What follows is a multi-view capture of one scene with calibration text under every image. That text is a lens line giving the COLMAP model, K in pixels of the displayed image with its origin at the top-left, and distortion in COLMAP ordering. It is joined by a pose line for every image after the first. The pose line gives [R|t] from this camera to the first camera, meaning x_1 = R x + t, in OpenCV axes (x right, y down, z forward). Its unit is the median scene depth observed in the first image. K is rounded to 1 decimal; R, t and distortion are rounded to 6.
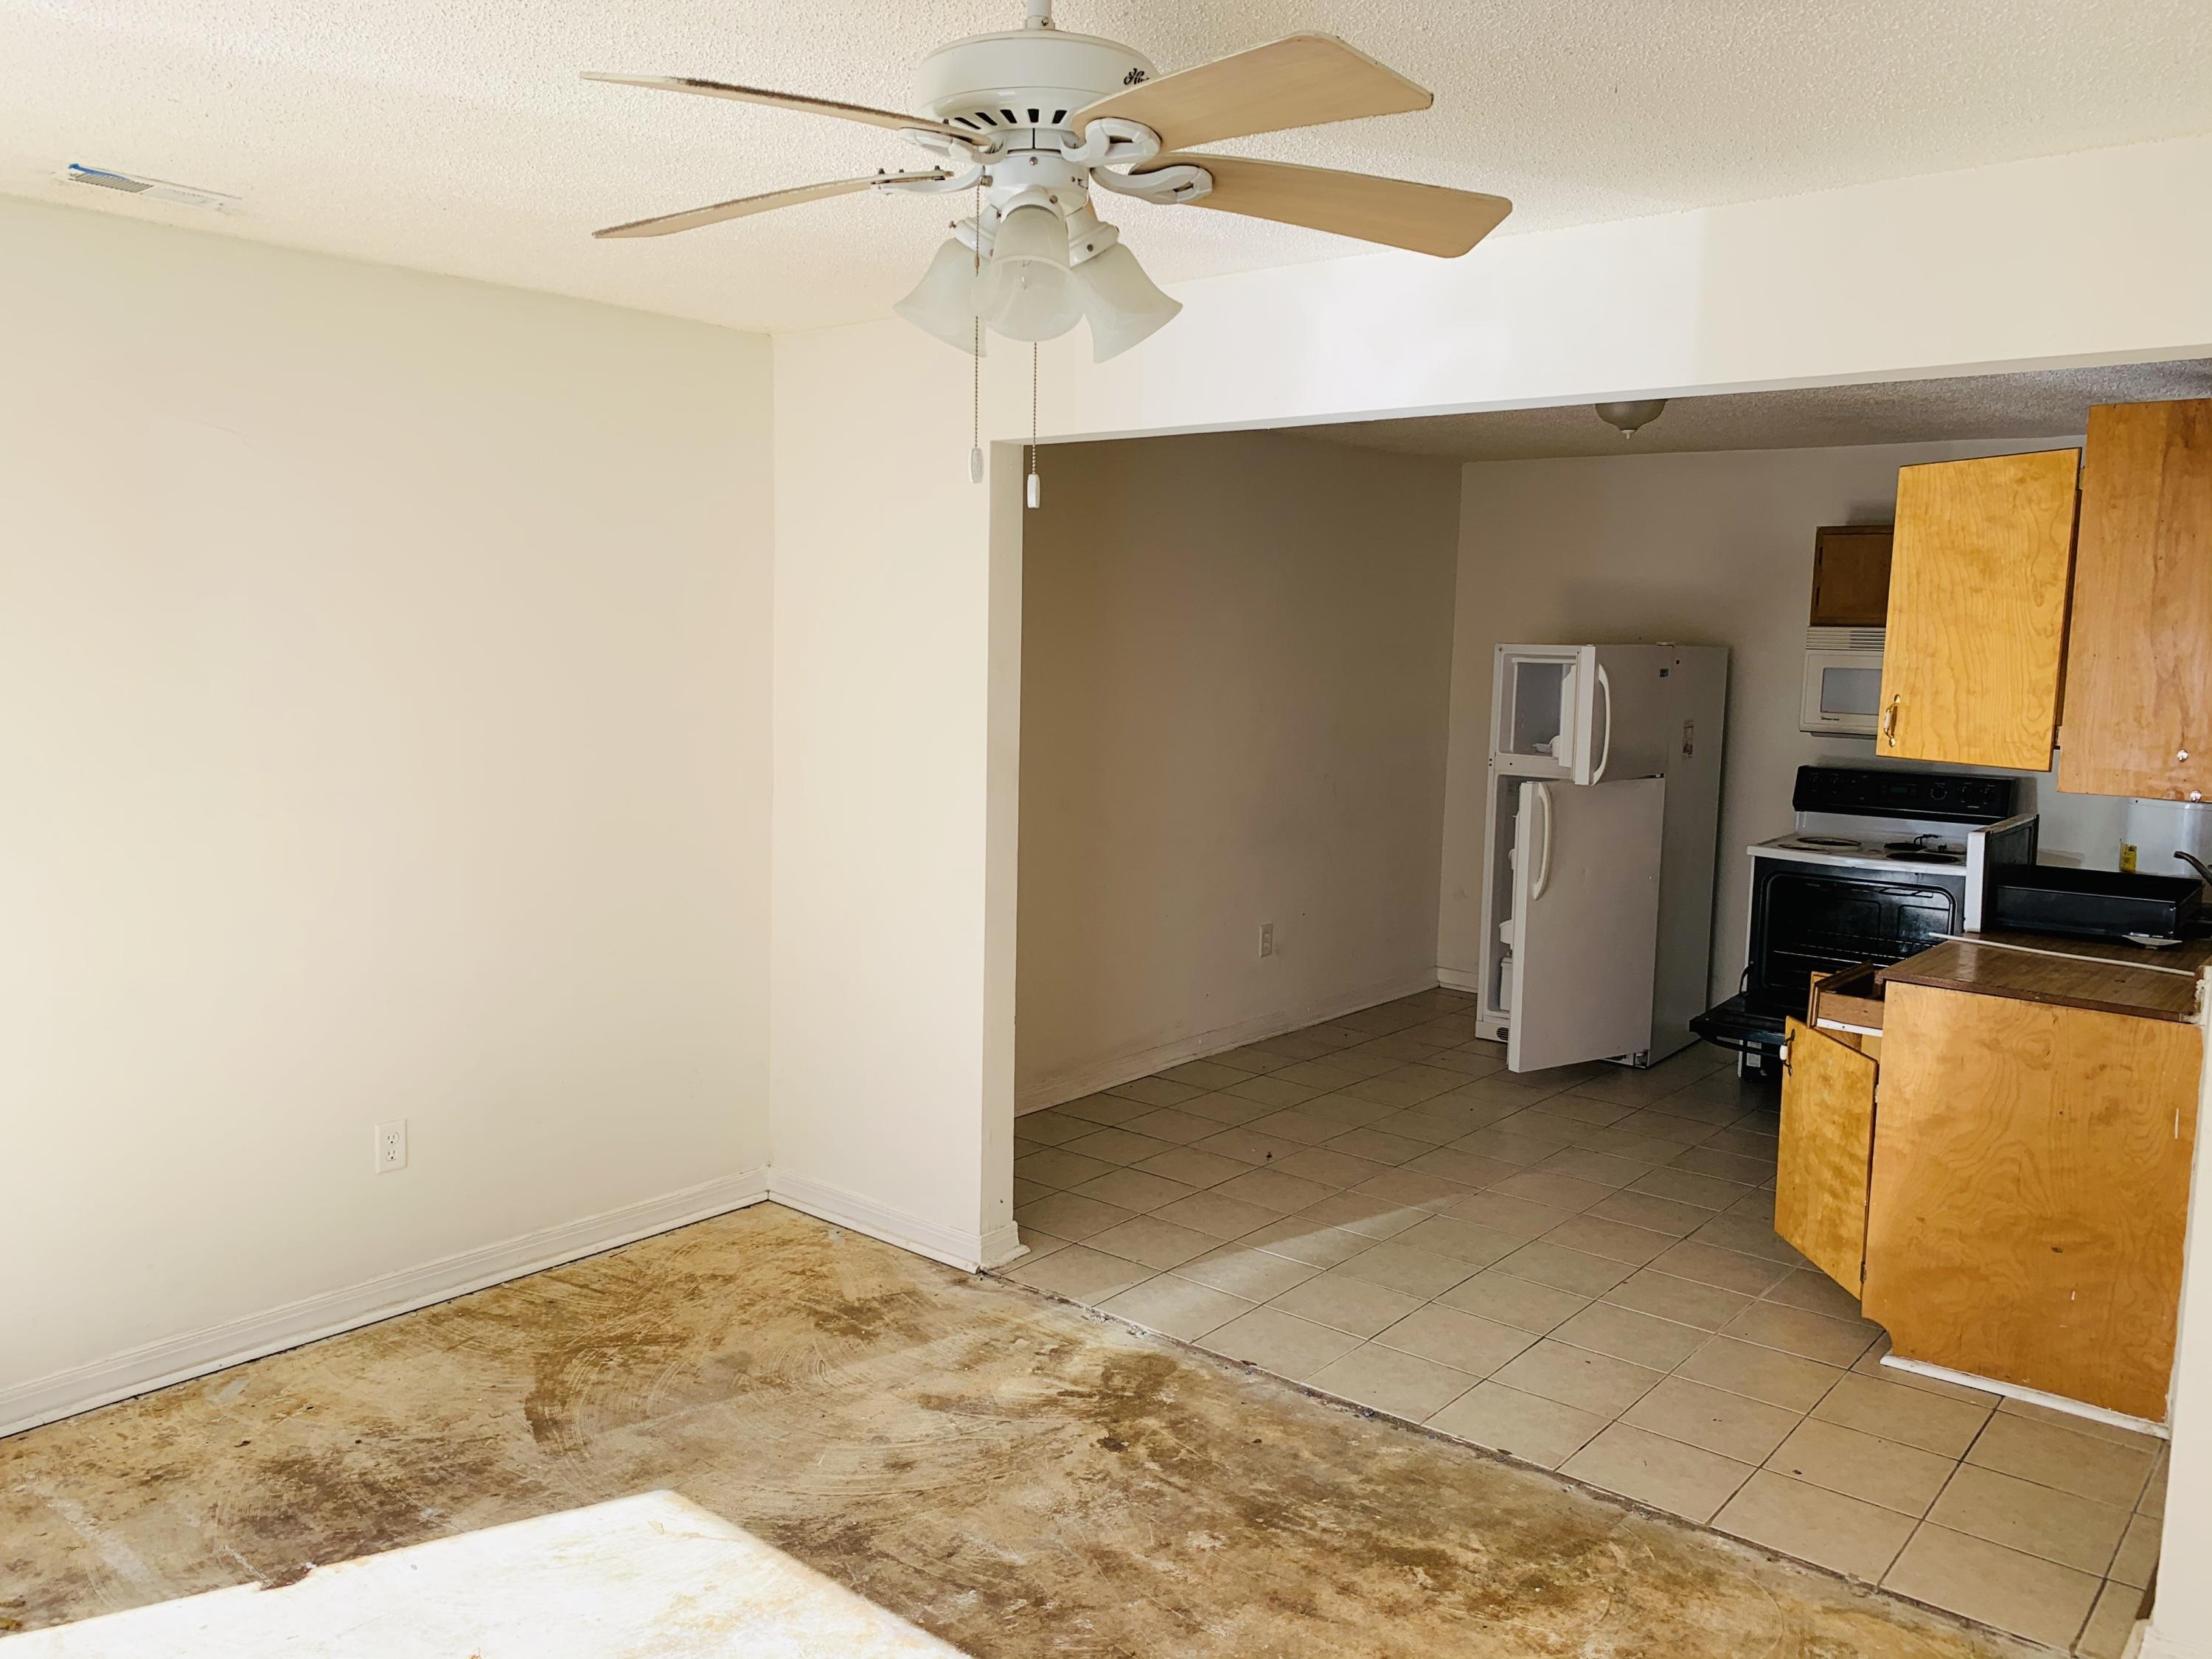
lens RADIAL K [[1690.4, 0, 1101.3], [0, 1690.4, 820.8], [0, 0, 1]] dist [0.011563, -0.010376]
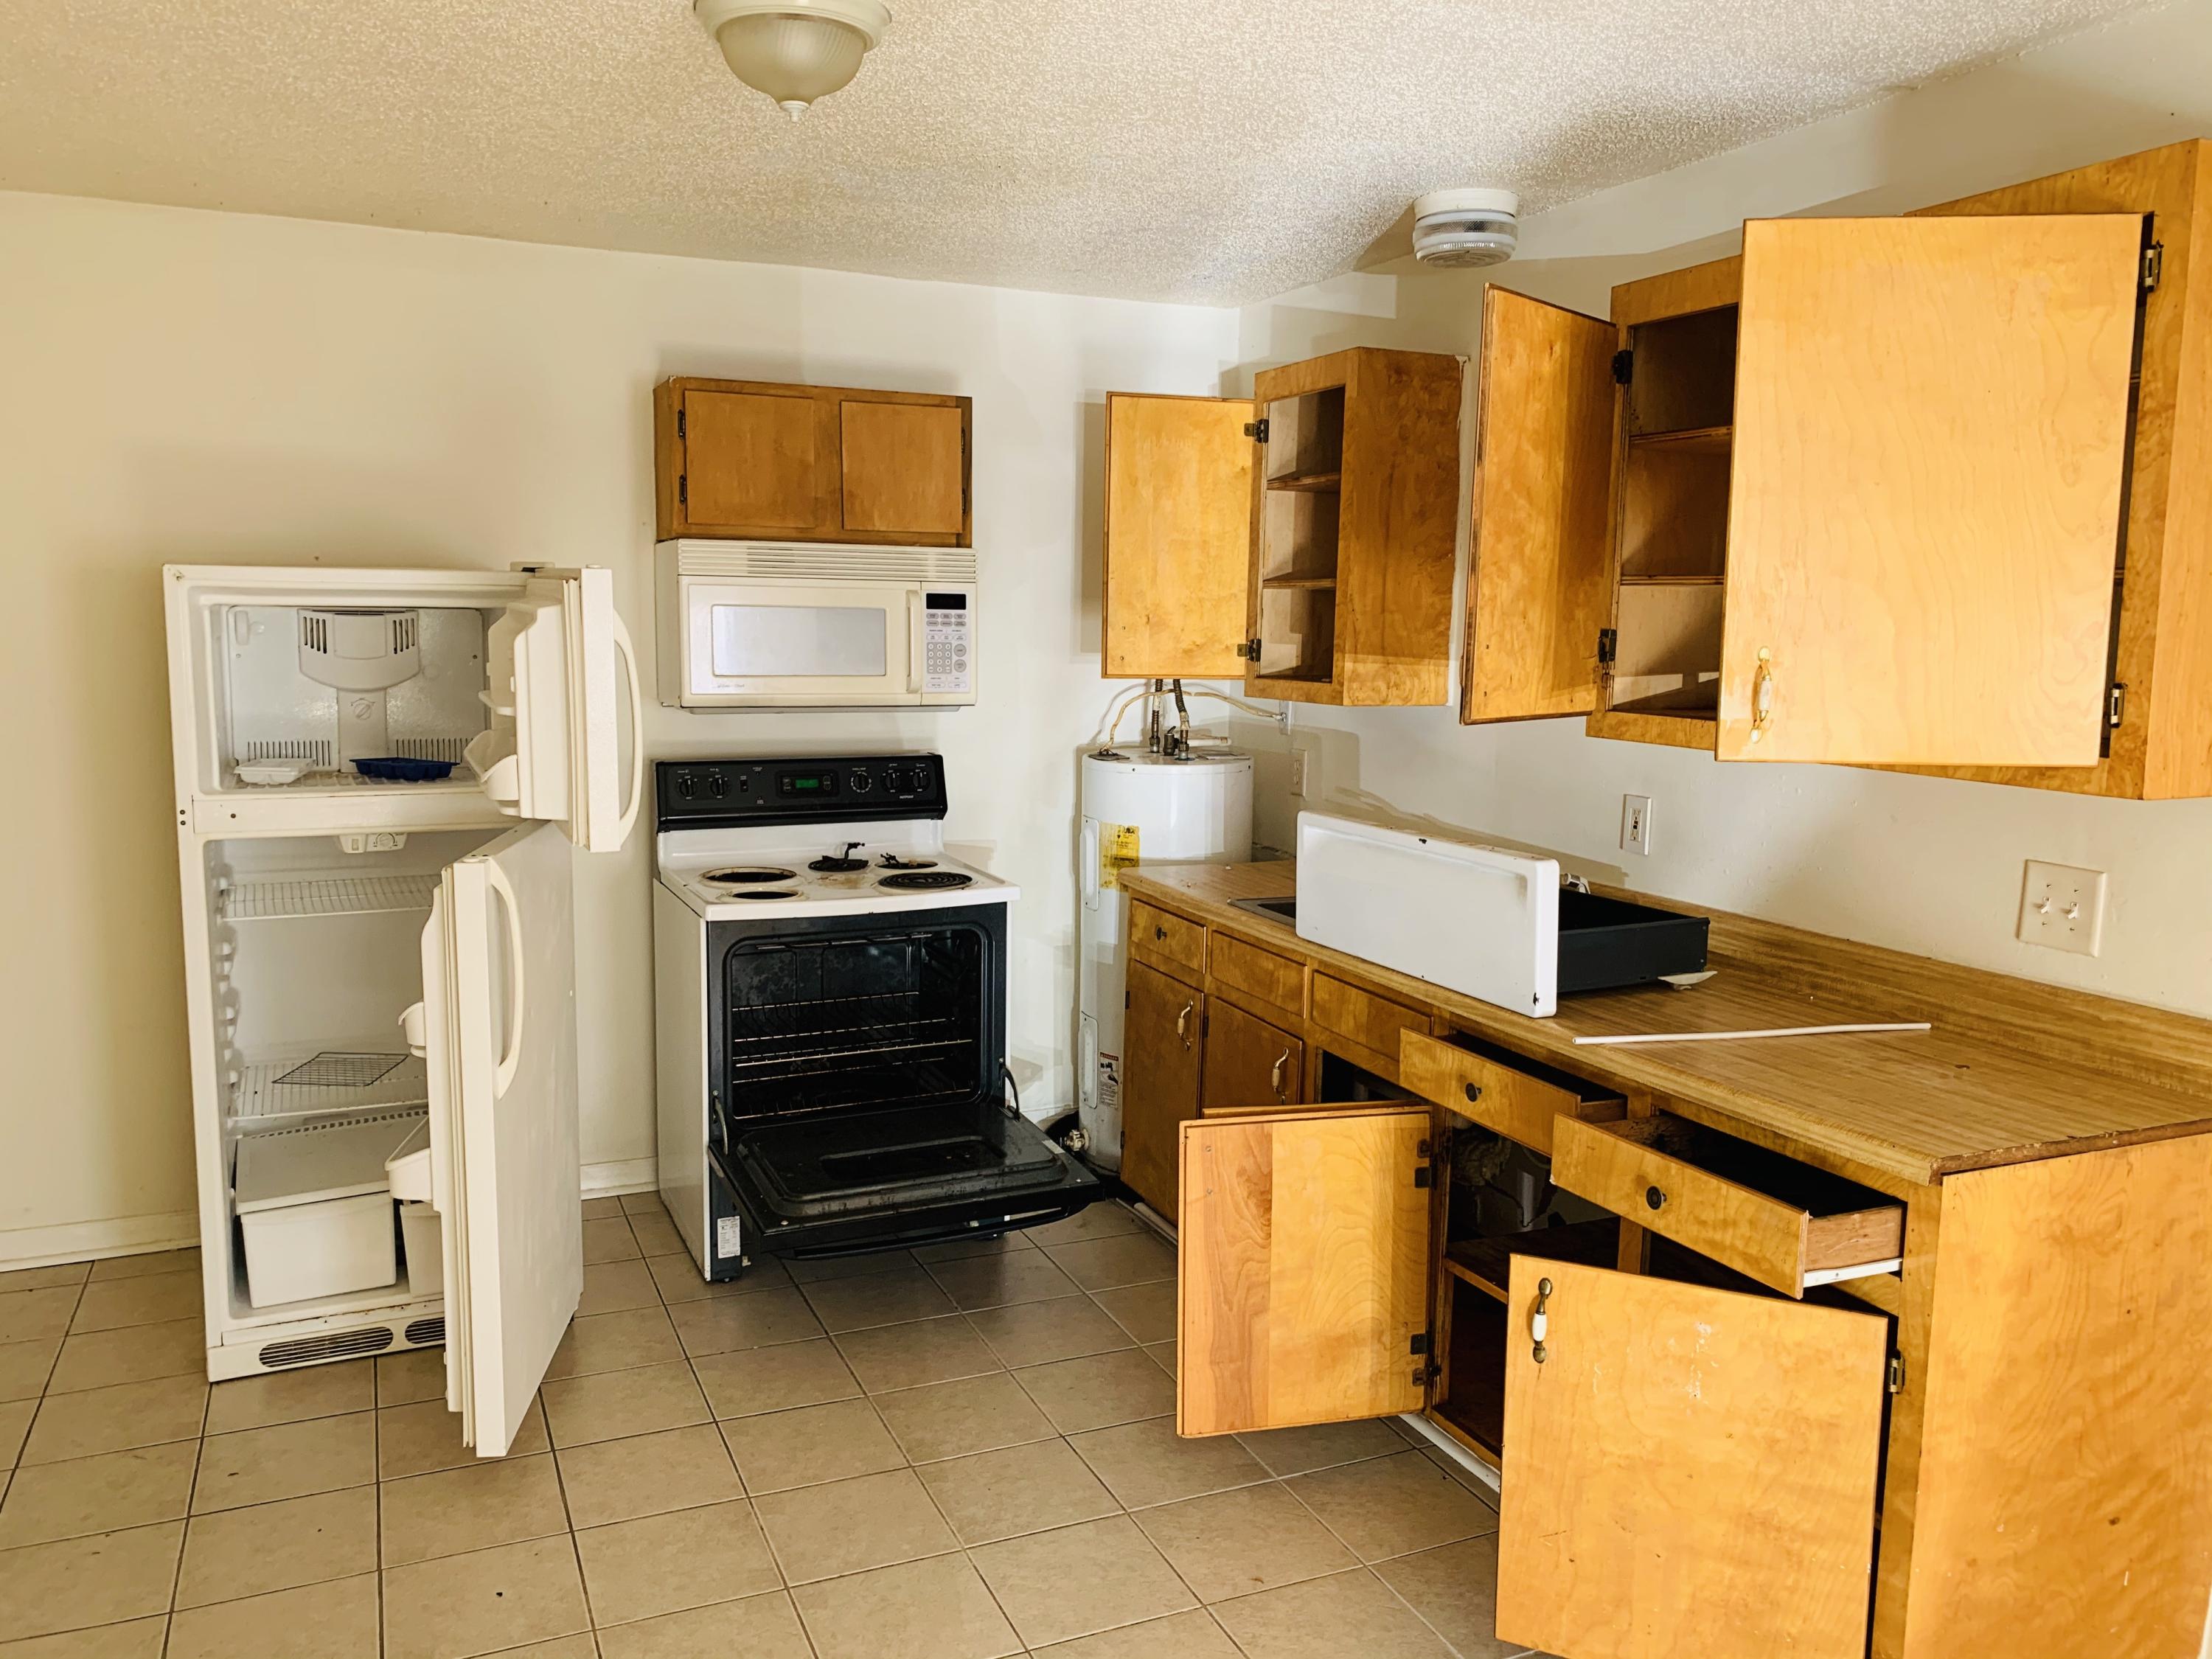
lens RADIAL K [[1690.4, 0, 1101.3], [0, 1690.4, 820.8], [0, 0, 1]] dist [0.011563, -0.010376]
pose [[0.459725, -0.128980, 0.878645, -0.119192], [0.096472, 0.990795, 0.094967, -0.093468], [-0.882806, 0.041106, 0.467936, 0.959079]]
